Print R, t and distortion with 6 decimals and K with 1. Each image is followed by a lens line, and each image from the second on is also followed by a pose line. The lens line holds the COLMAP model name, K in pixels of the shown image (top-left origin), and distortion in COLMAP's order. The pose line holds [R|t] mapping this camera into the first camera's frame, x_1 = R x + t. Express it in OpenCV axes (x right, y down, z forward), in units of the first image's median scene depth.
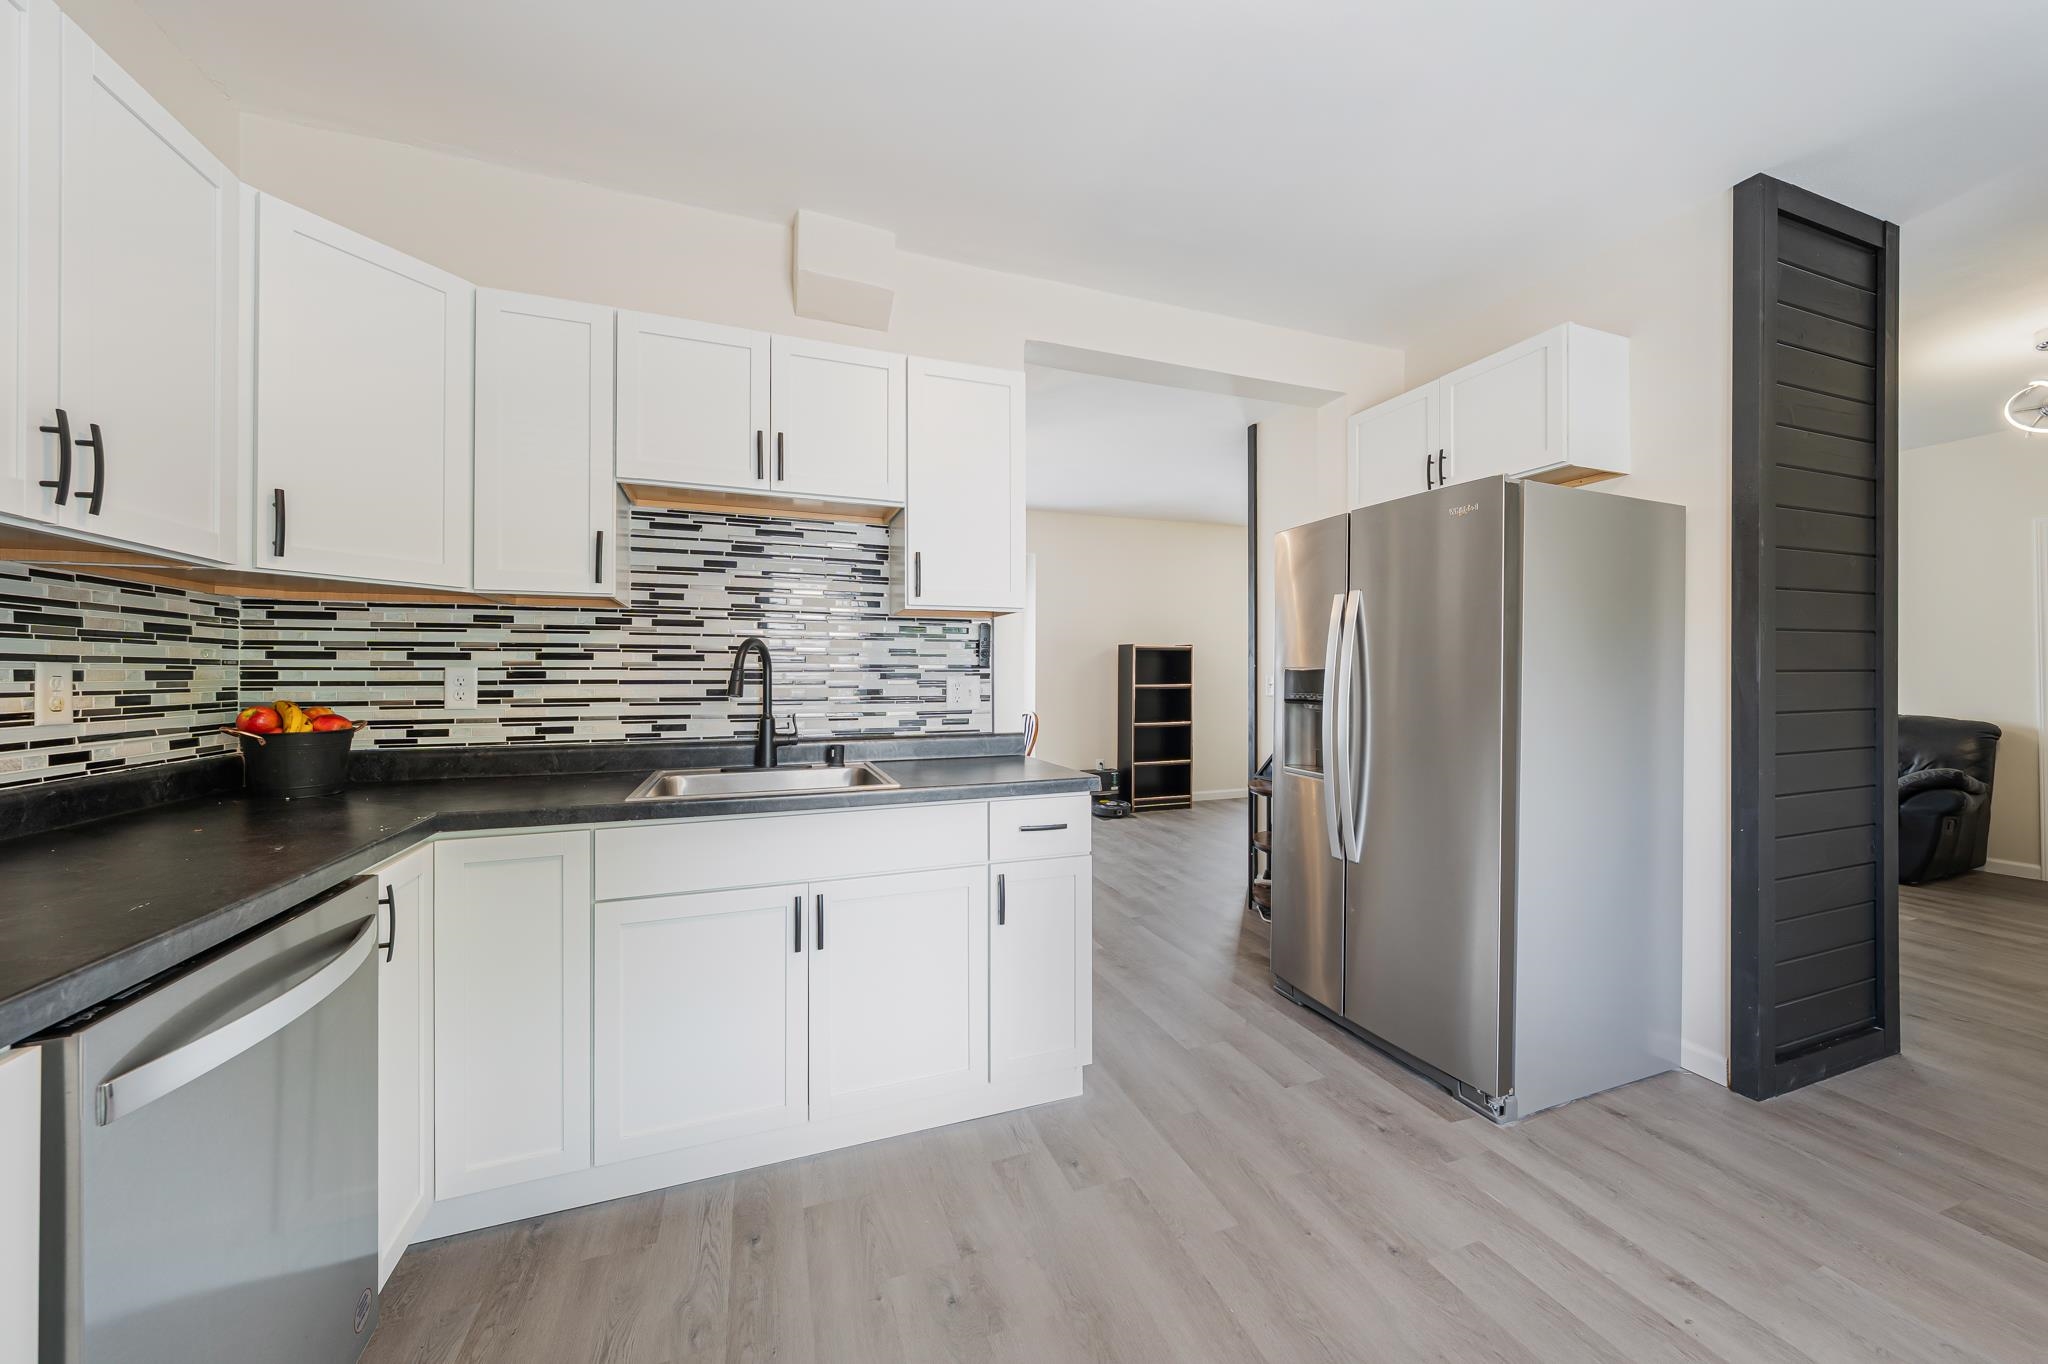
lens RADIAL K [[731.8, 0, 1031.2], [0, 731.8, 672.7], [0, 0, 1]] dist [-0.001785, -0.000210]
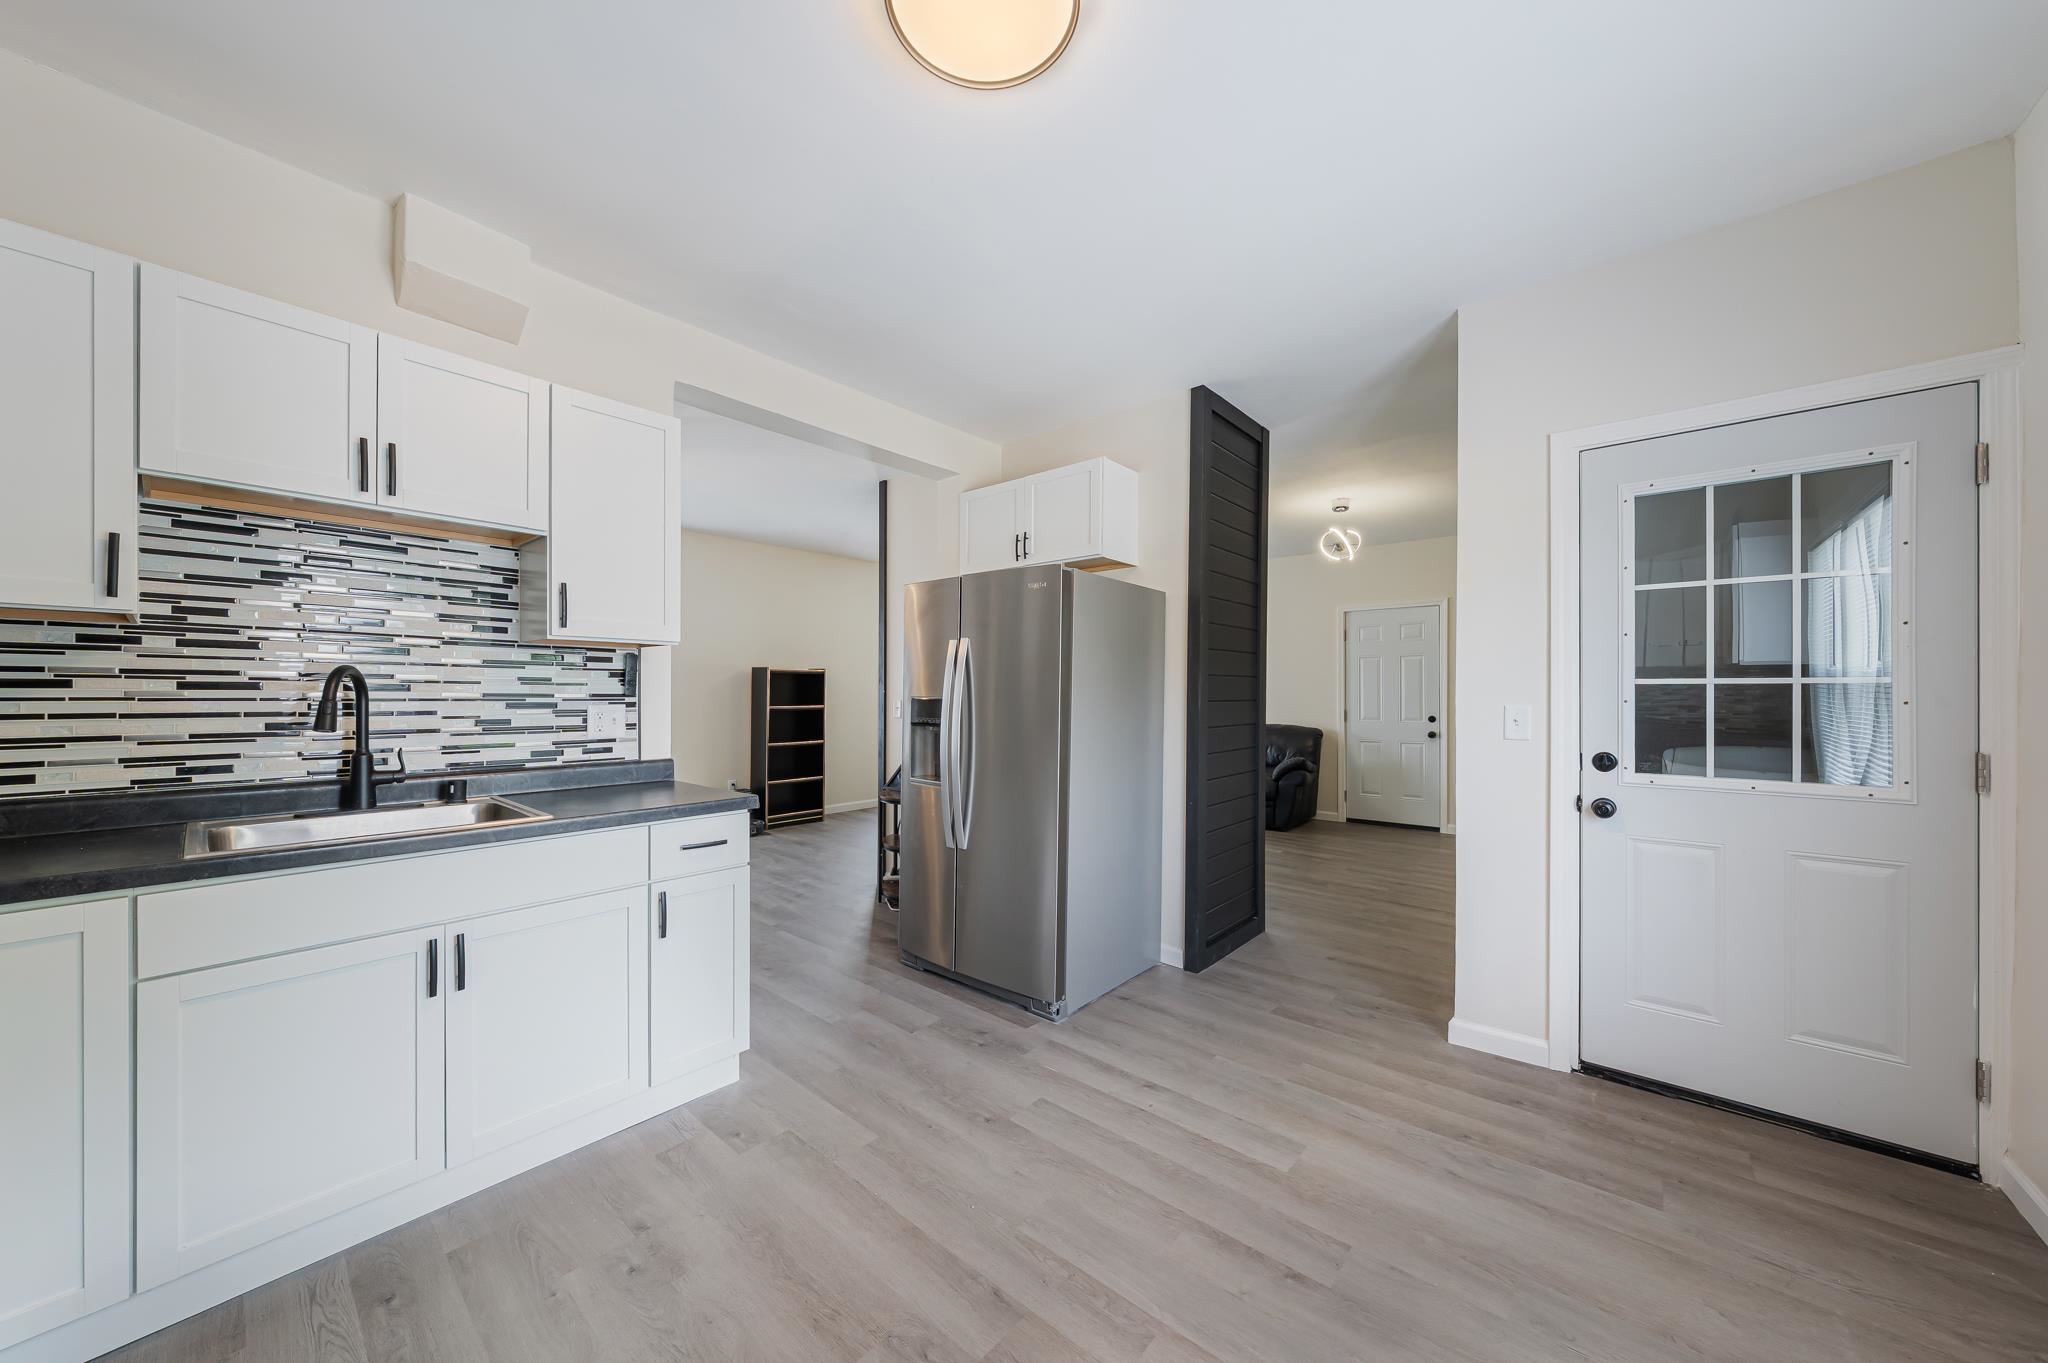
lens RADIAL K [[708.3, 0, 1023.4], [0, 708.3, 696.9], [0, 0, 1]] dist [-0.000803, -0.000278]
pose [[0.877138, 0.001845, 0.480236, -0.070535], [-0.006306, 0.999951, 0.007676, -0.020922], [-0.480198, -0.009761, 0.877106, -0.156312]]
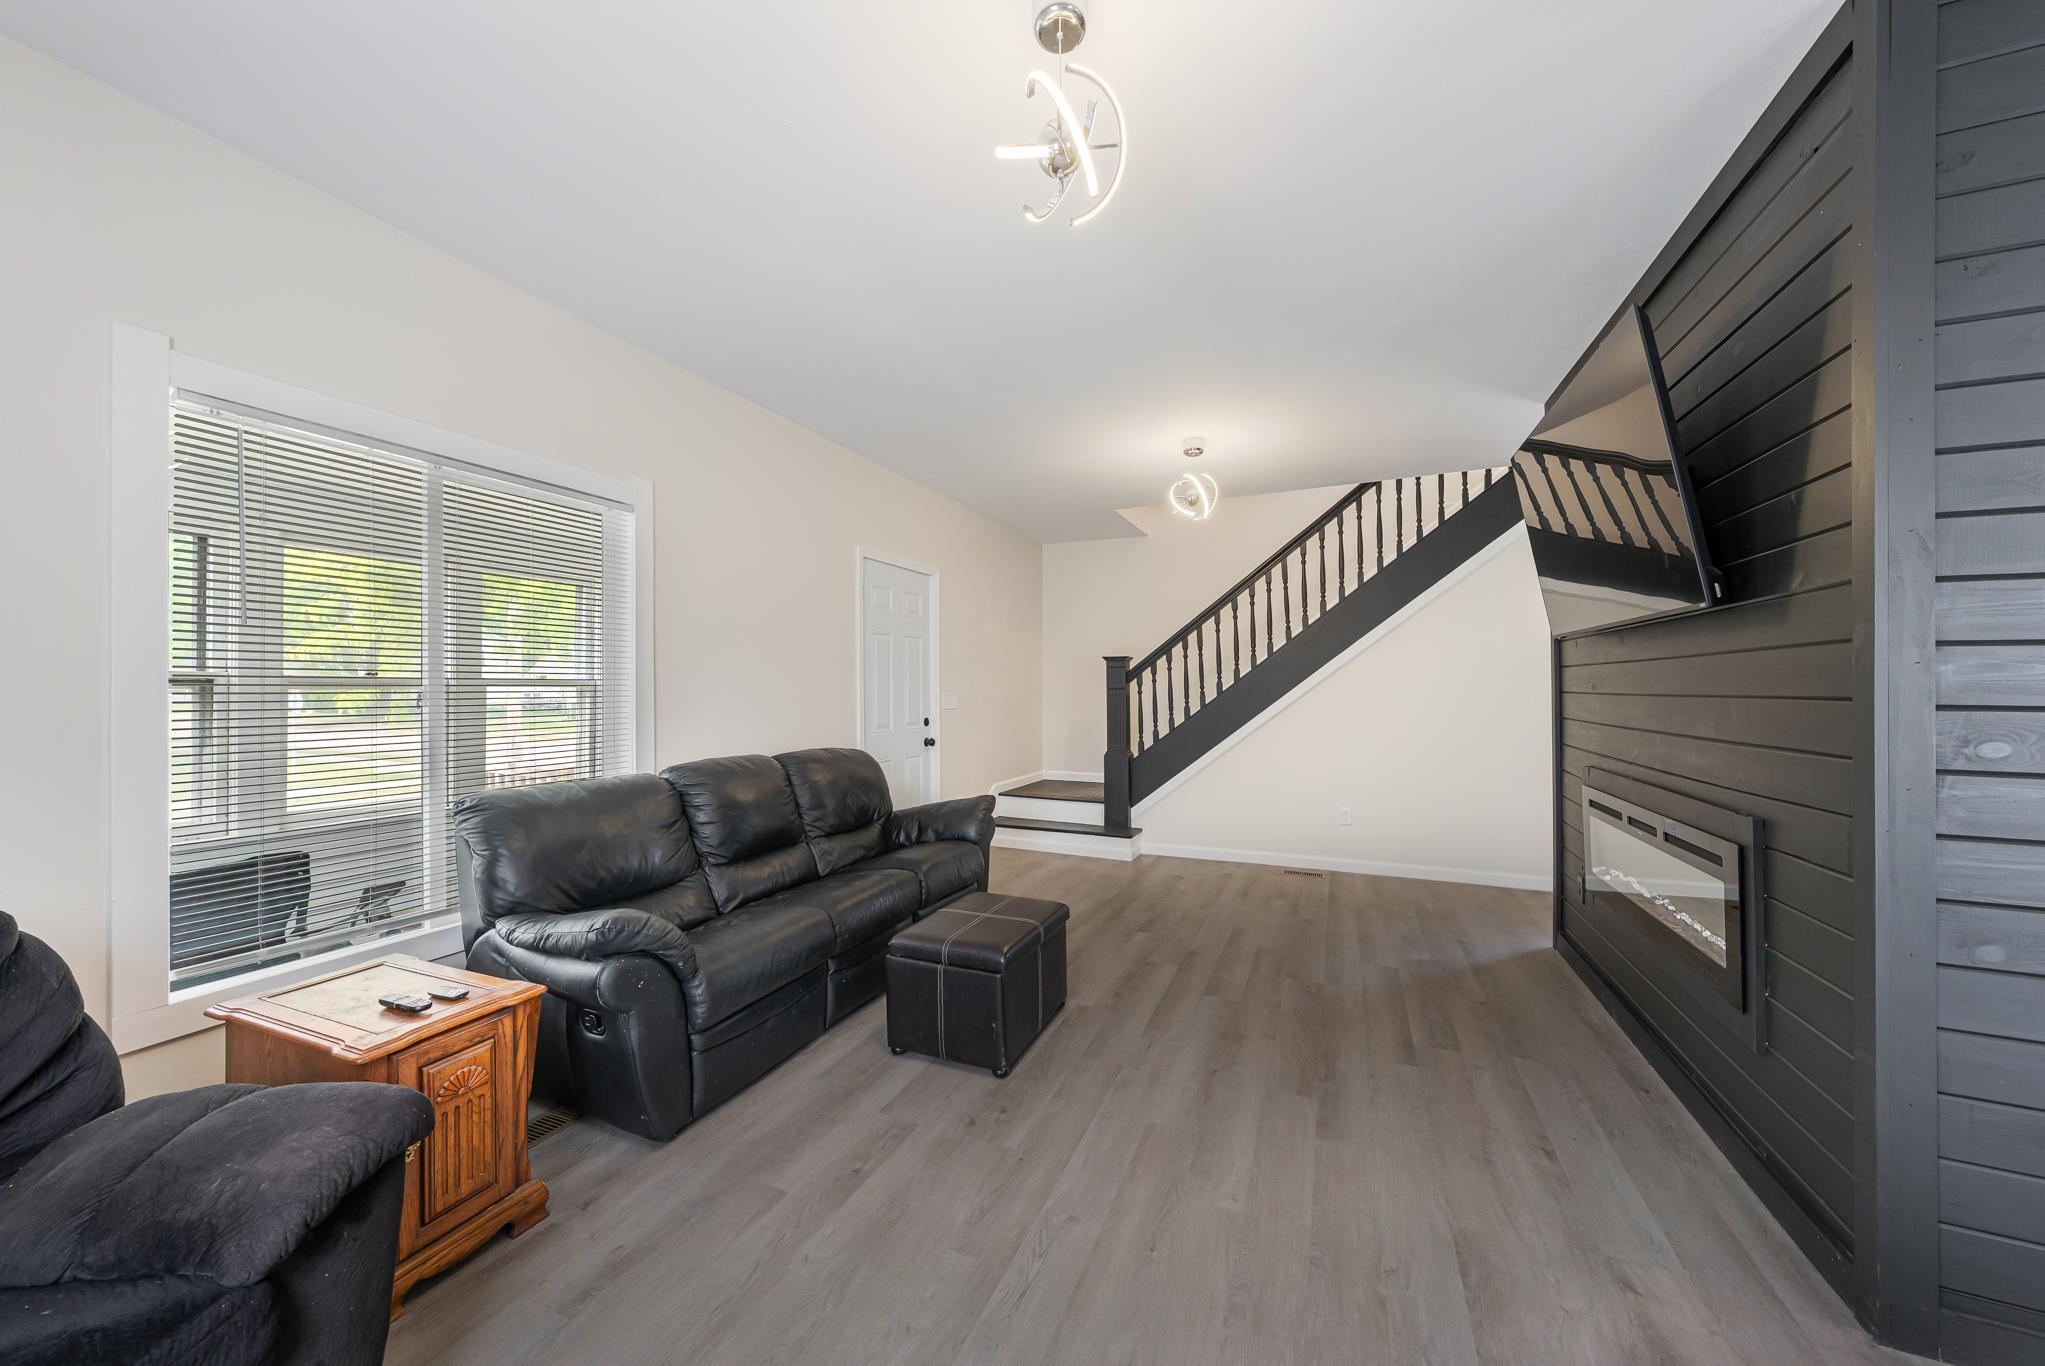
lens RADIAL K [[717.0, 0, 1022.5], [0, 717.0, 683.0], [0, 0, 1]] dist [-0.002195, -0.000137]
pose [[-0.719684, 0.011564, 0.694205, 1.041738], [0.002467, 0.999898, -0.014099, -0.013242], [-0.694297, -0.008434, -0.719639, 3.166906]]
